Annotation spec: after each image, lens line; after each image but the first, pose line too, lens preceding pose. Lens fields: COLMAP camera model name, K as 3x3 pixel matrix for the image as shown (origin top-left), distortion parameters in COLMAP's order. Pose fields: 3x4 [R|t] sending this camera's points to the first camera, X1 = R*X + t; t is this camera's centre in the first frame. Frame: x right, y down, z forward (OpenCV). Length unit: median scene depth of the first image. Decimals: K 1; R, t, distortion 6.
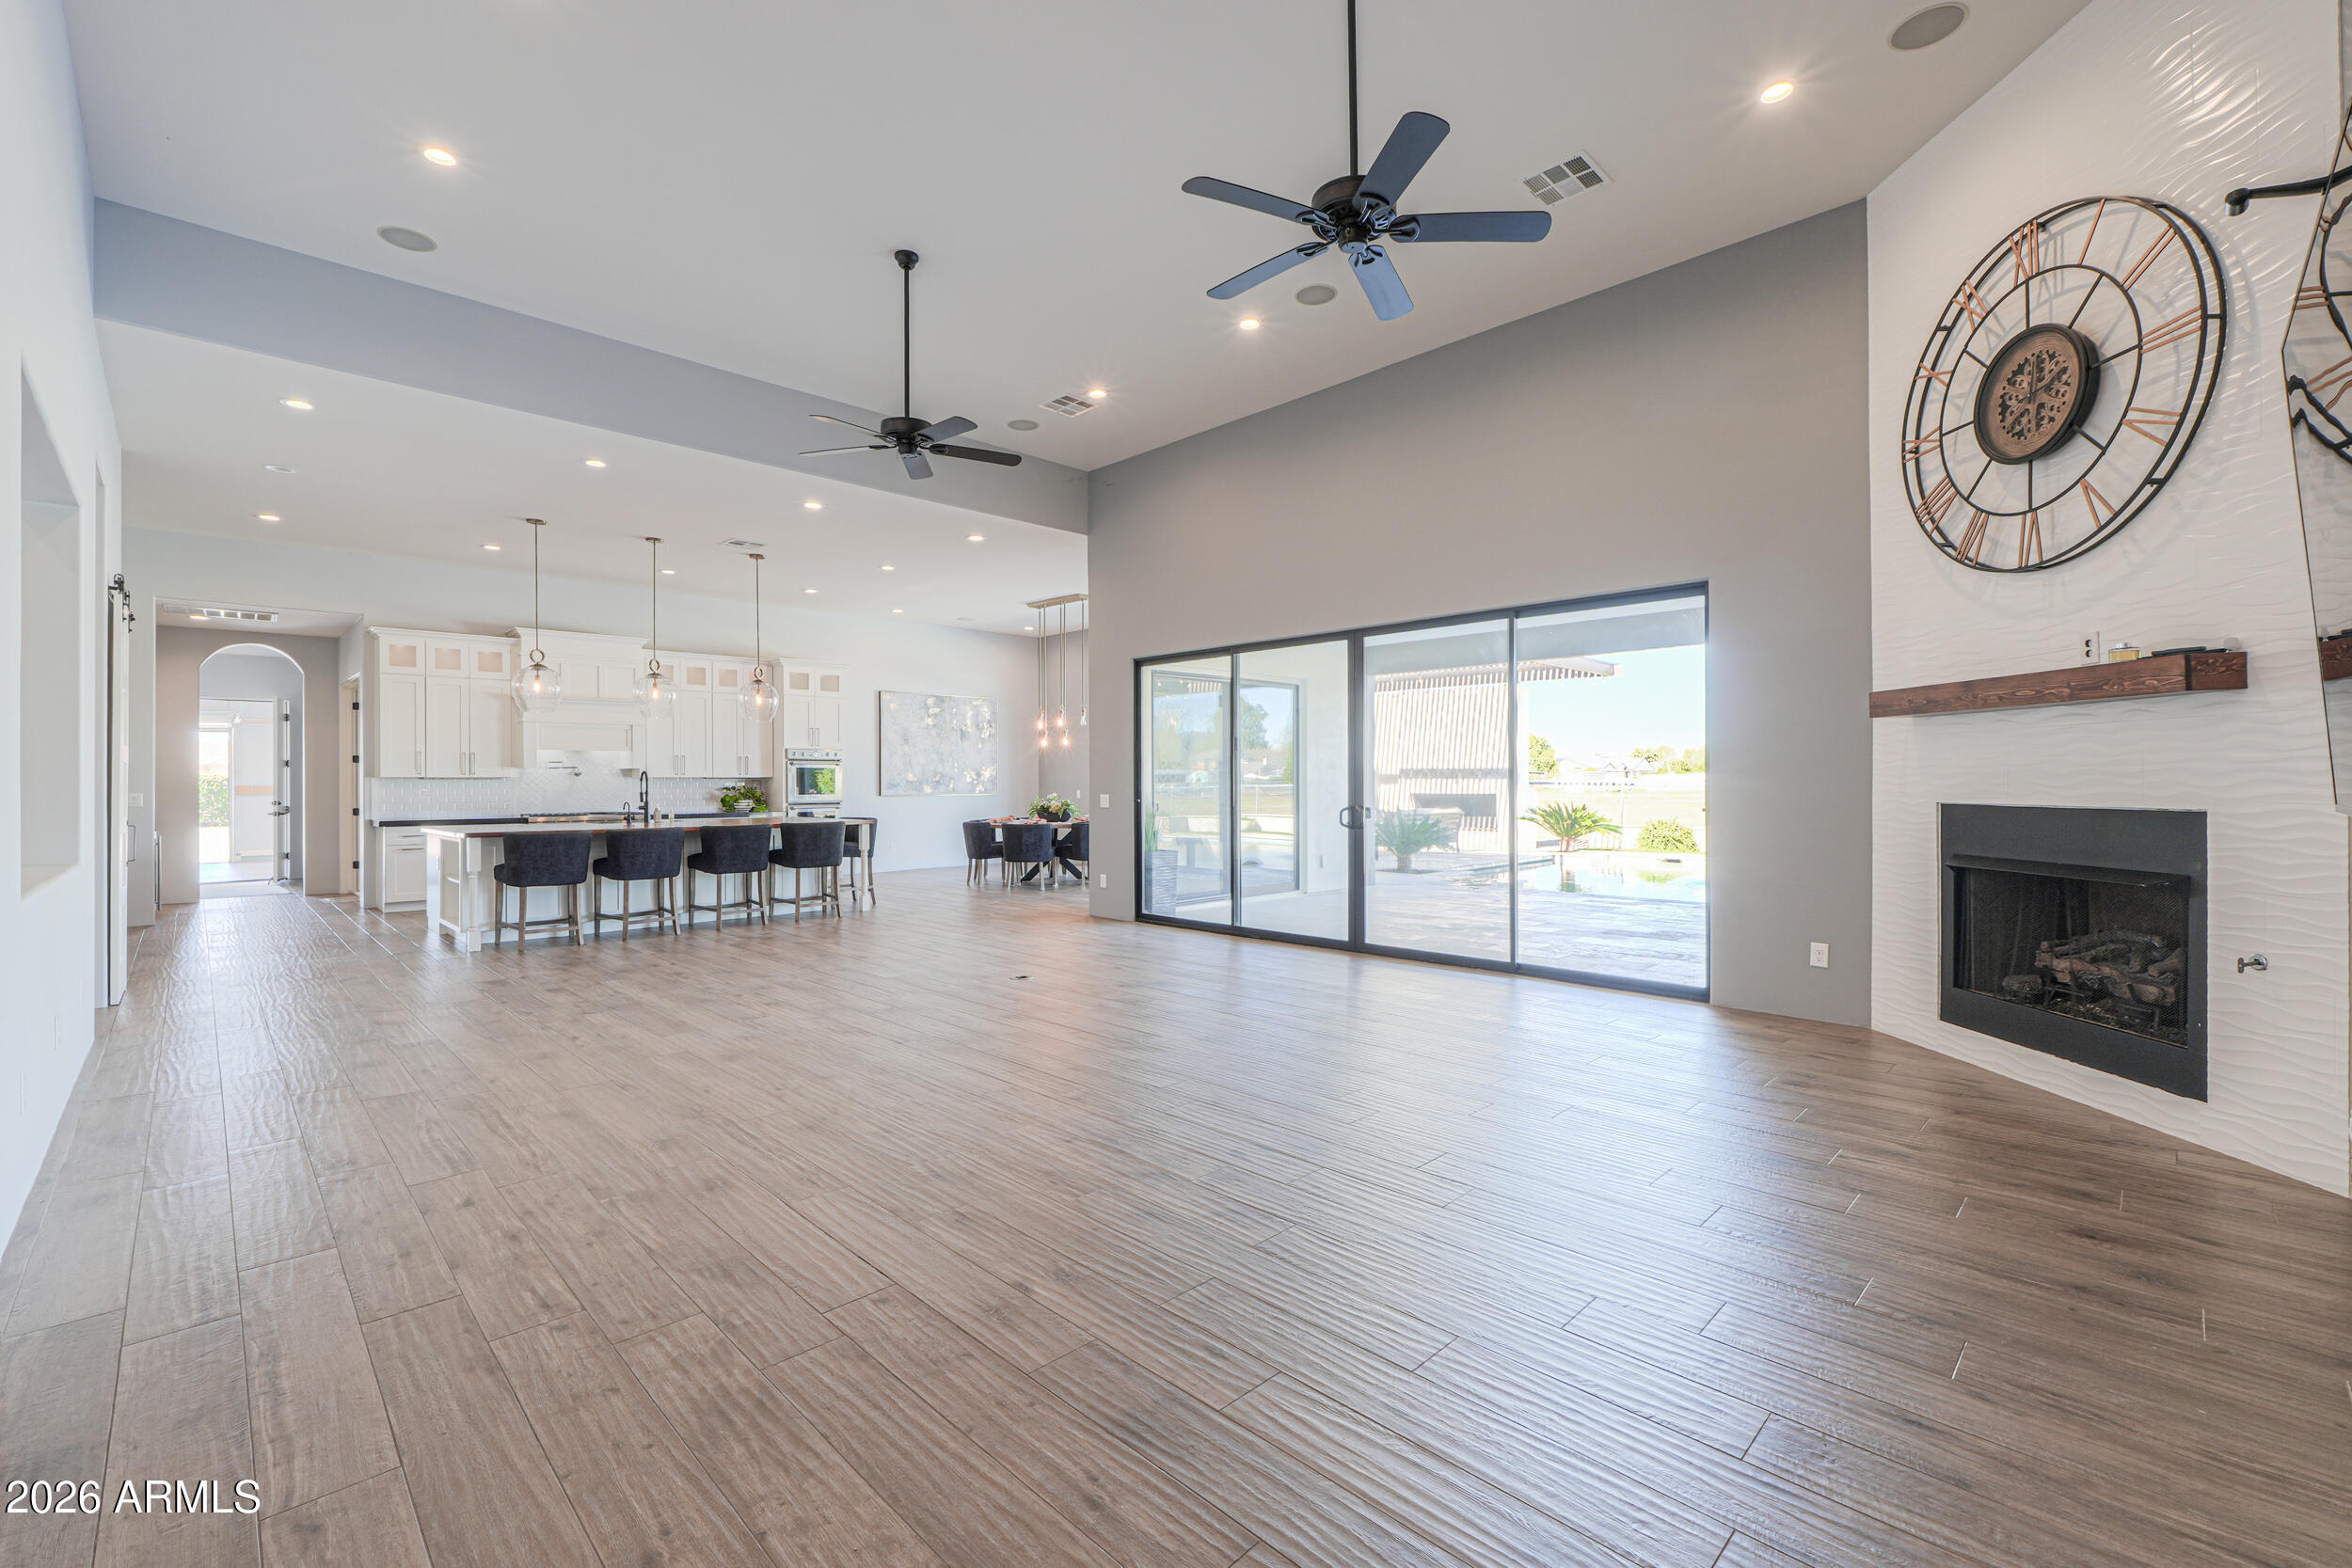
lens RADIAL K [[994.2, 0, 1164.9], [0, 994.2, 766.0], [0, 0, 1]] dist [-0.003792, -0.000568]
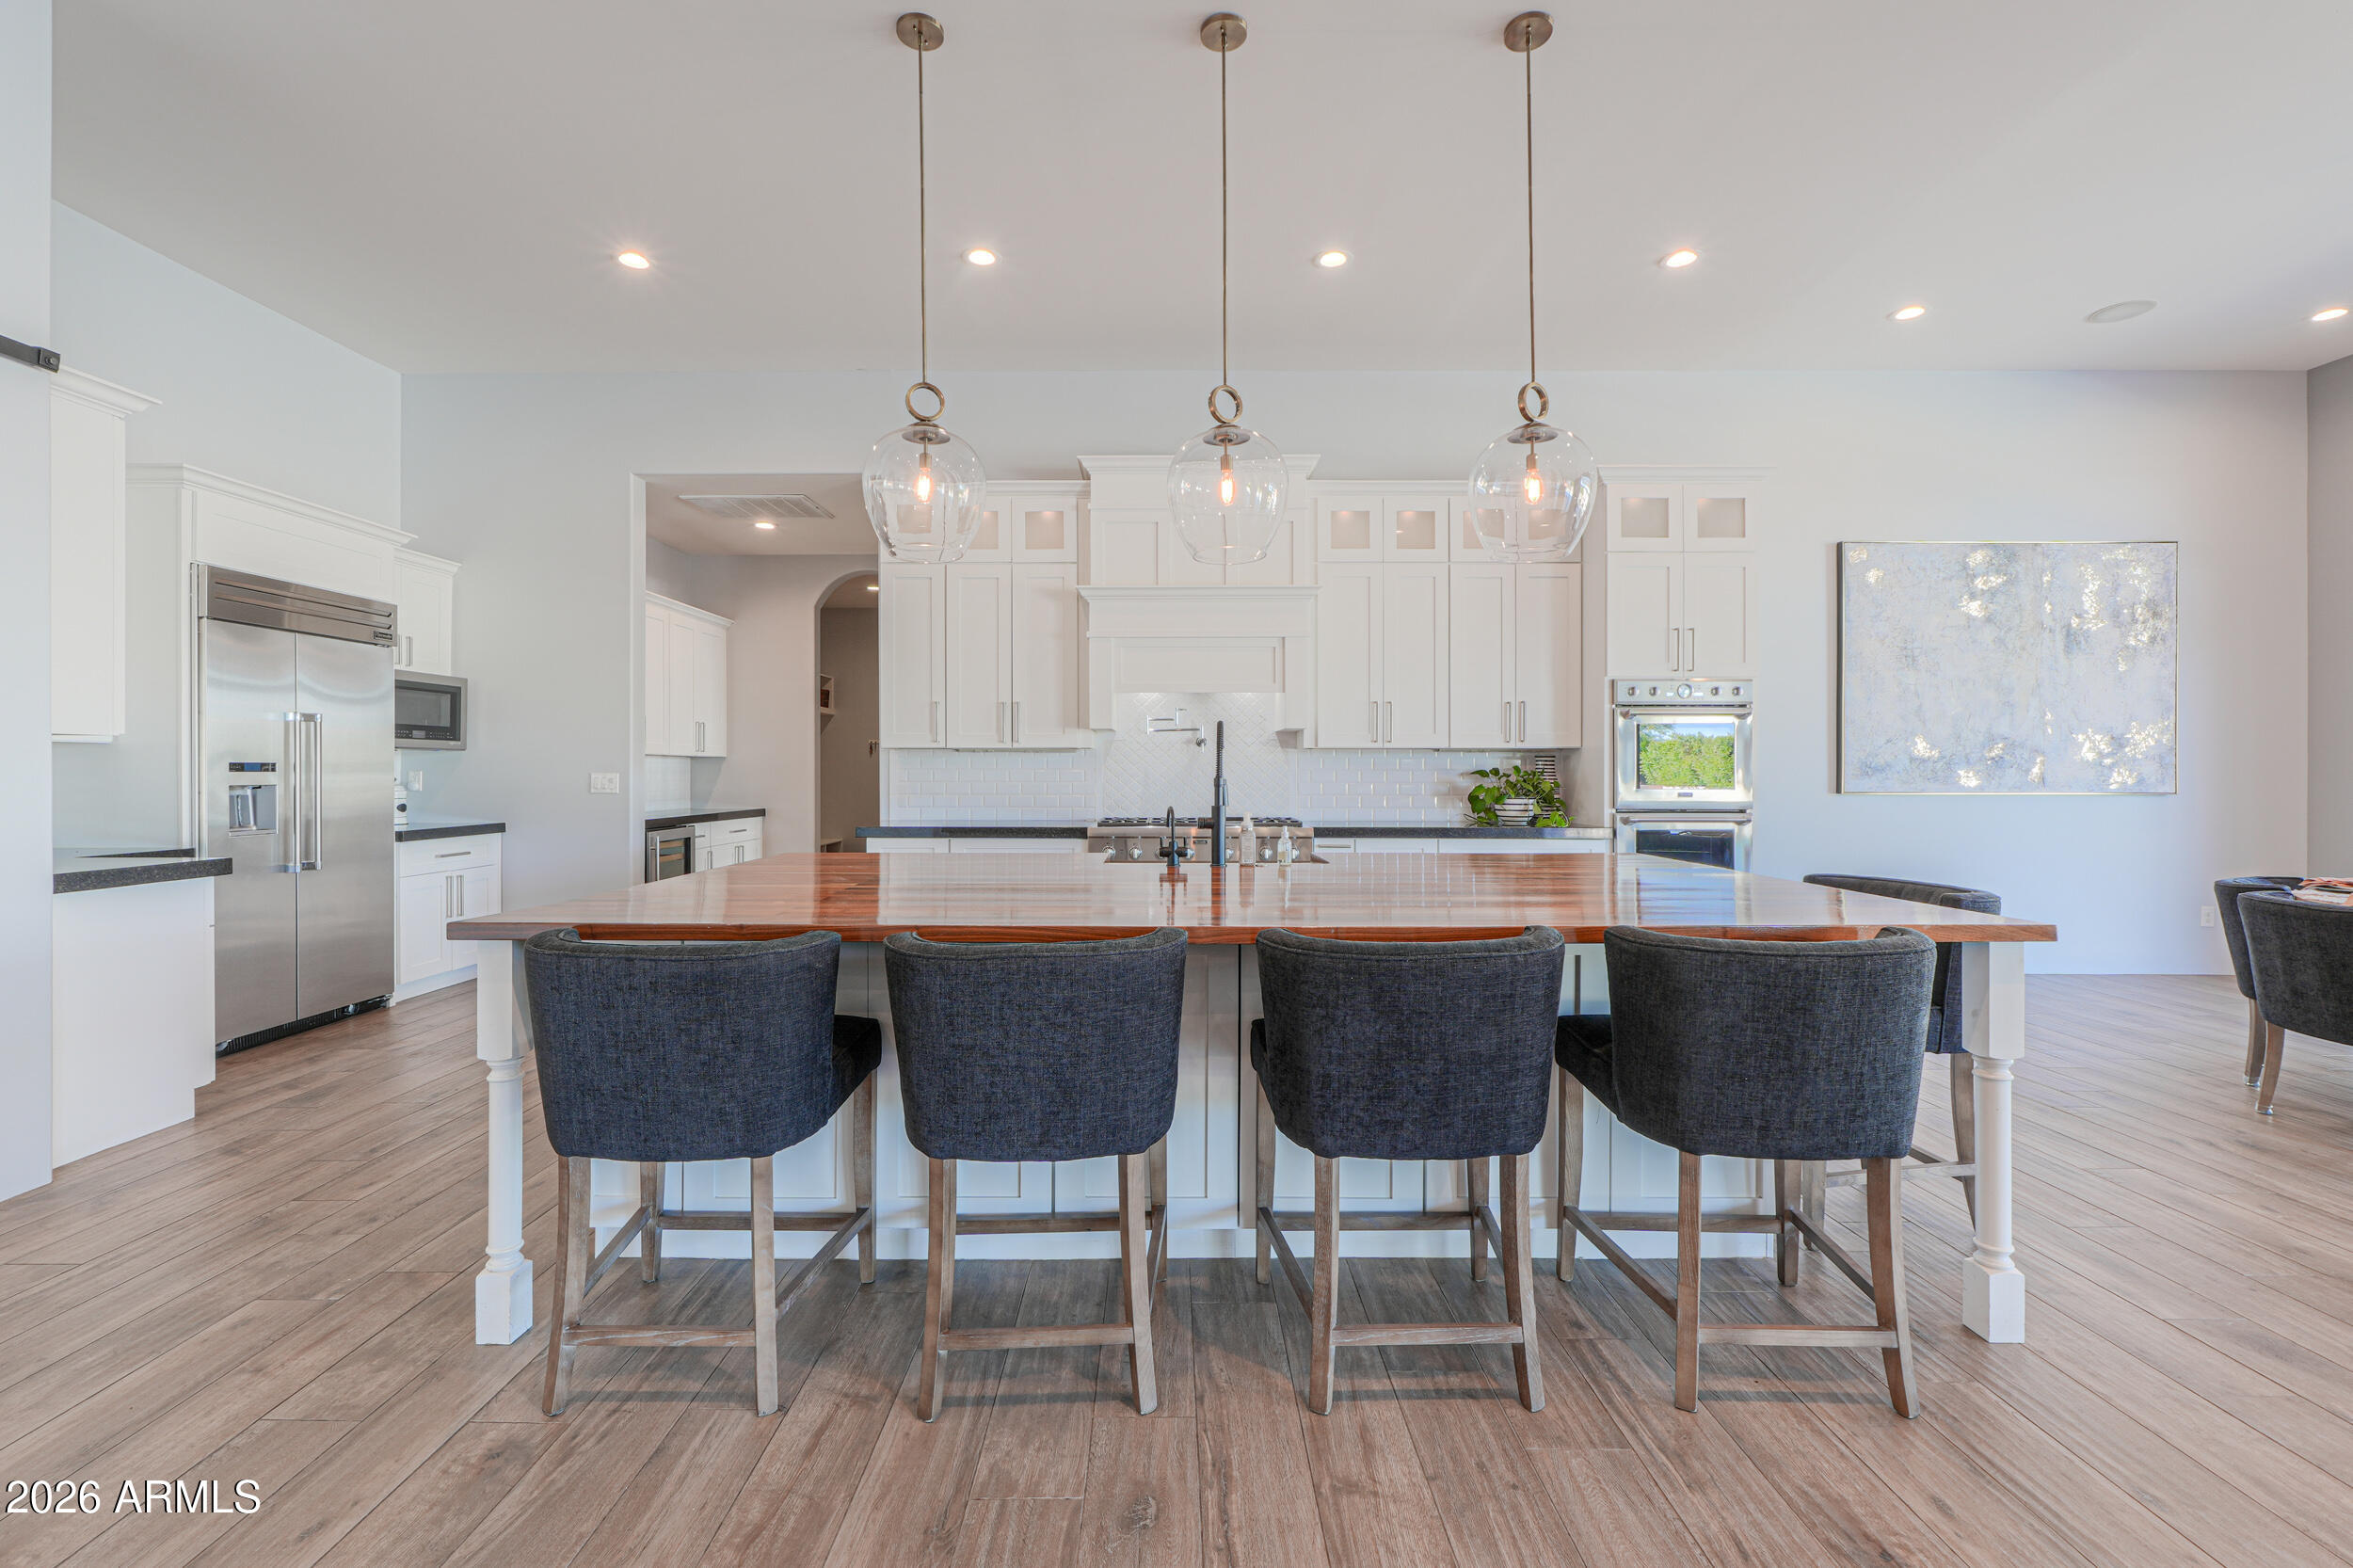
lens RADIAL K [[994.7, 0, 1161.1], [0, 994.7, 775.7], [0, 0, 1]] dist [-0.003792, -0.000568]
pose [[0.711189, 0.009906, -0.702931, -0.188526], [0.006791, 0.999757, 0.020960, 0.011680], [0.702968, -0.019680, 0.710949, 0.482959]]
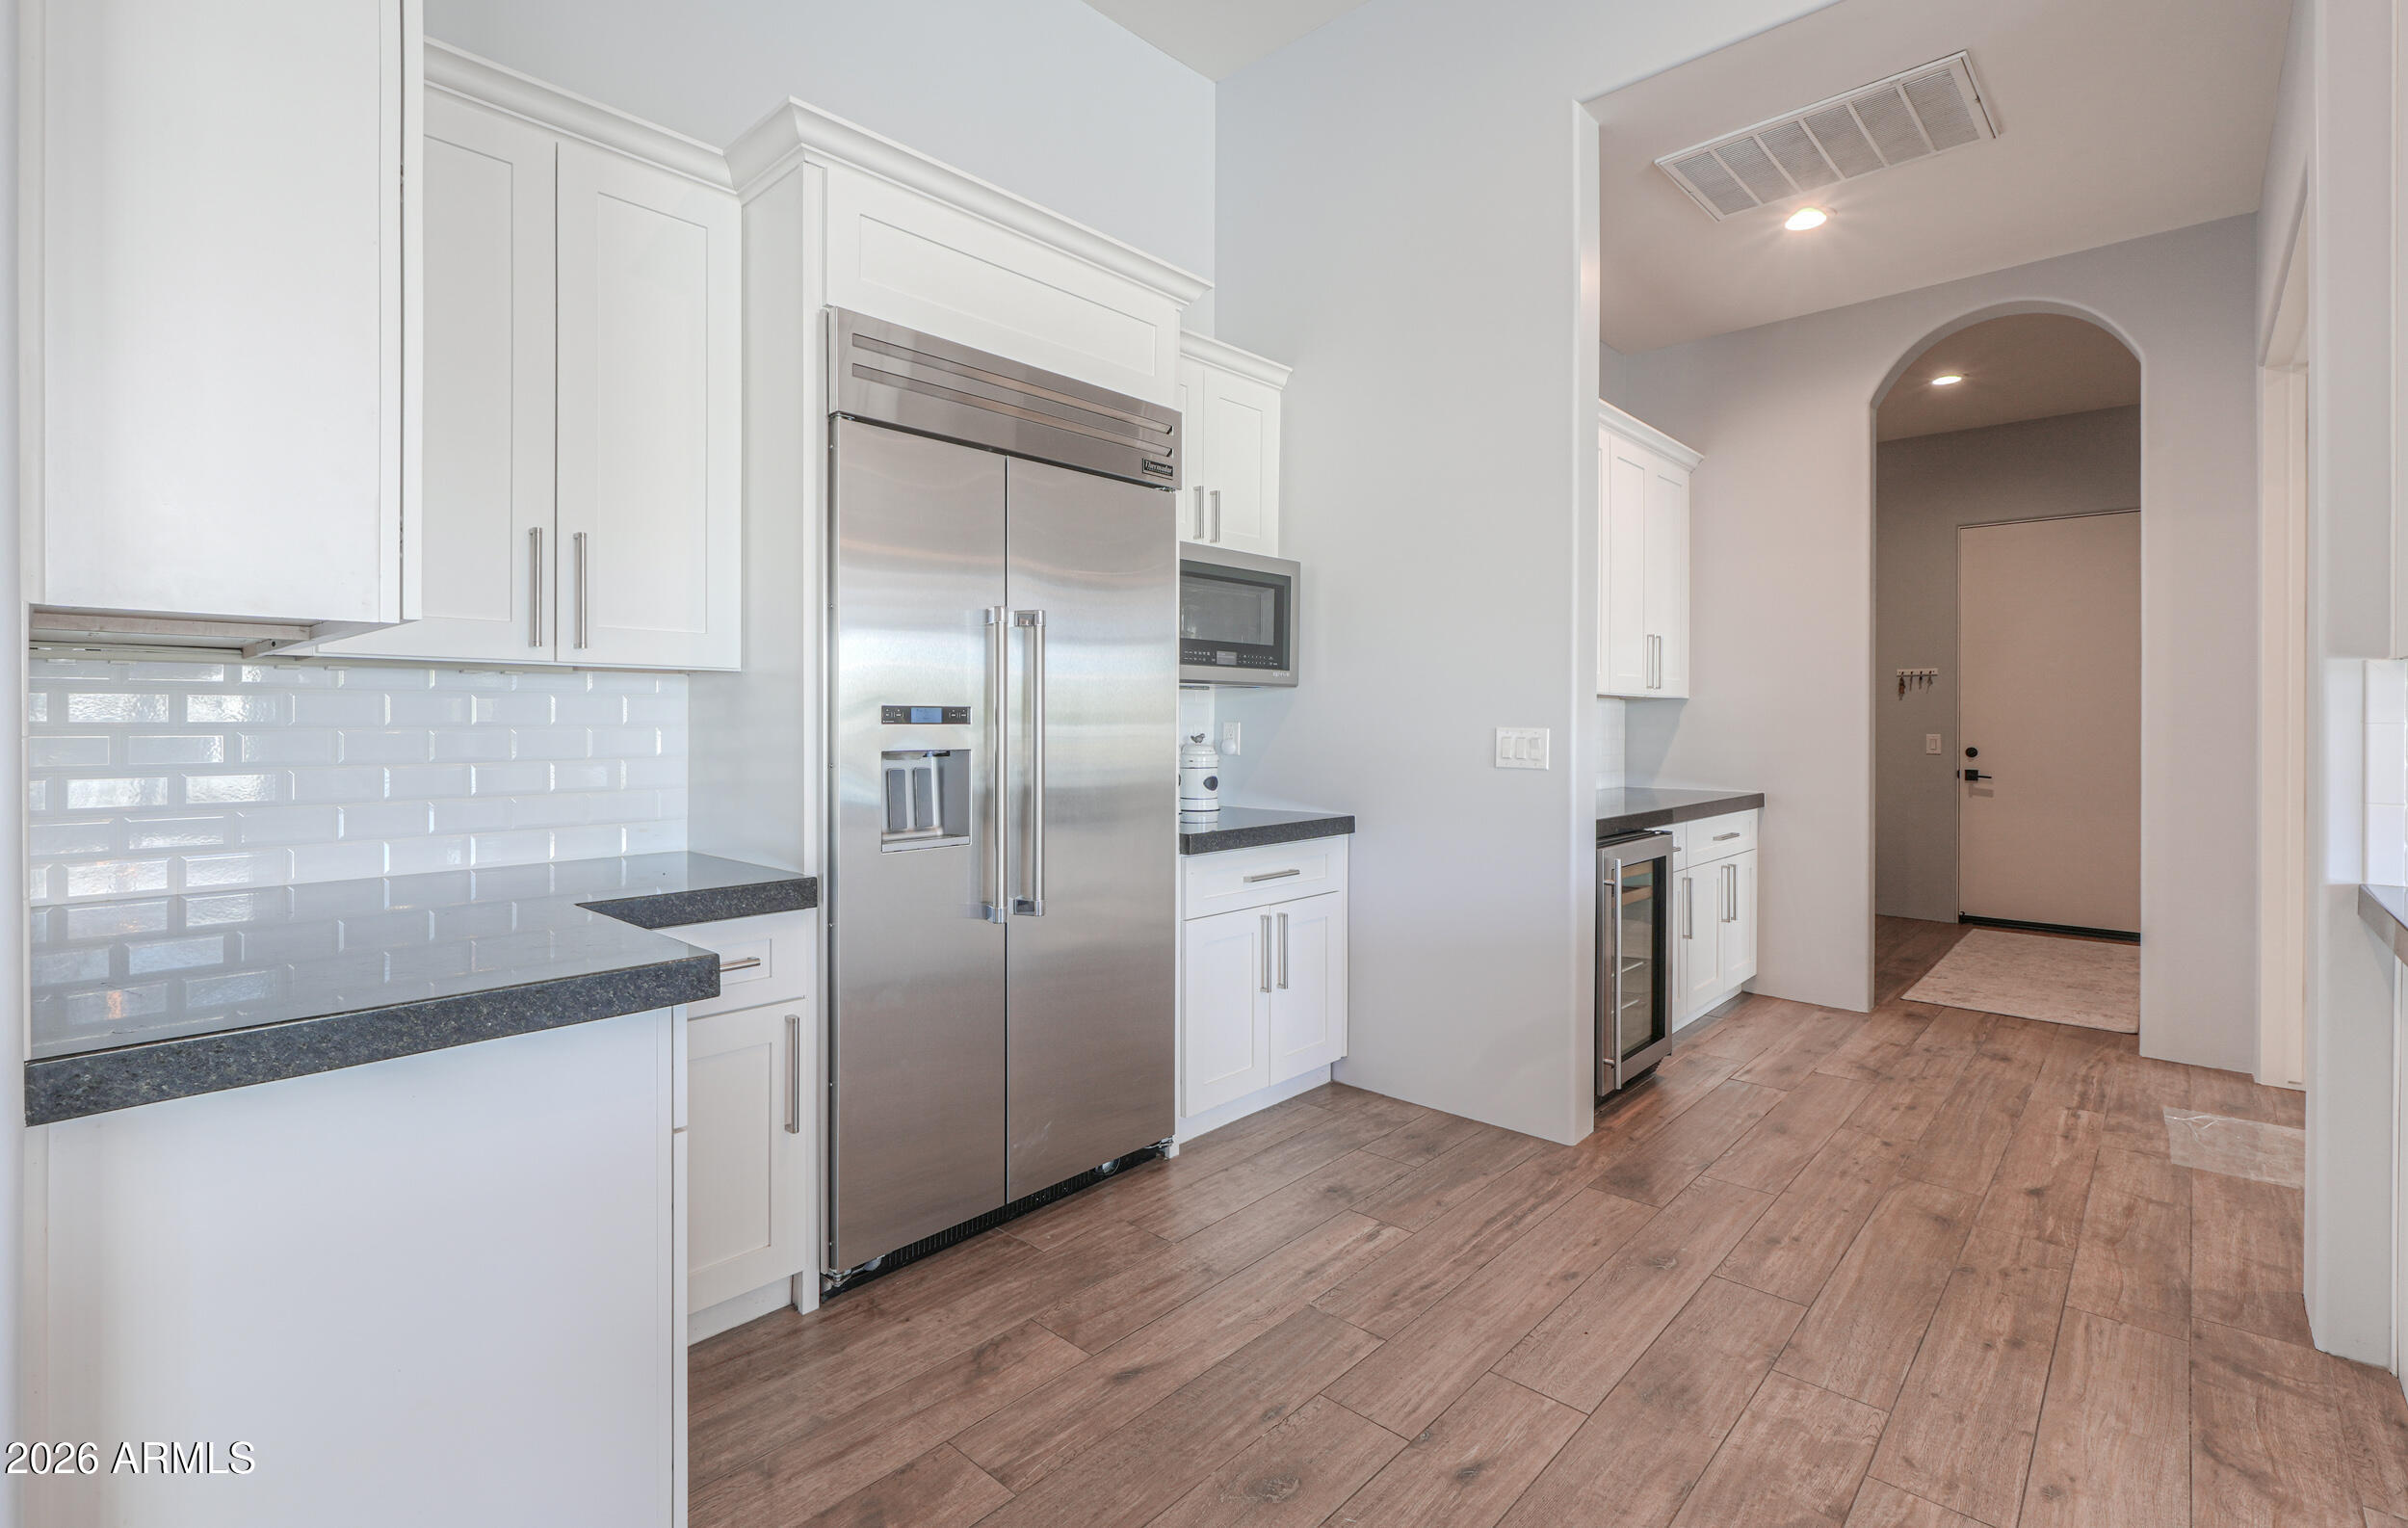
lens RADIAL K [[1088.2, 0, 1224.0], [0, 1088.2, 718.7], [0, 0, 1]] dist [-0.000325, -0.000224]
pose [[0.072606, 0.003702, -0.997354, -0.428138], [0.014599, 0.999882, 0.004774, 0.013971], [0.997254, -0.014907, 0.072543, 0.537447]]
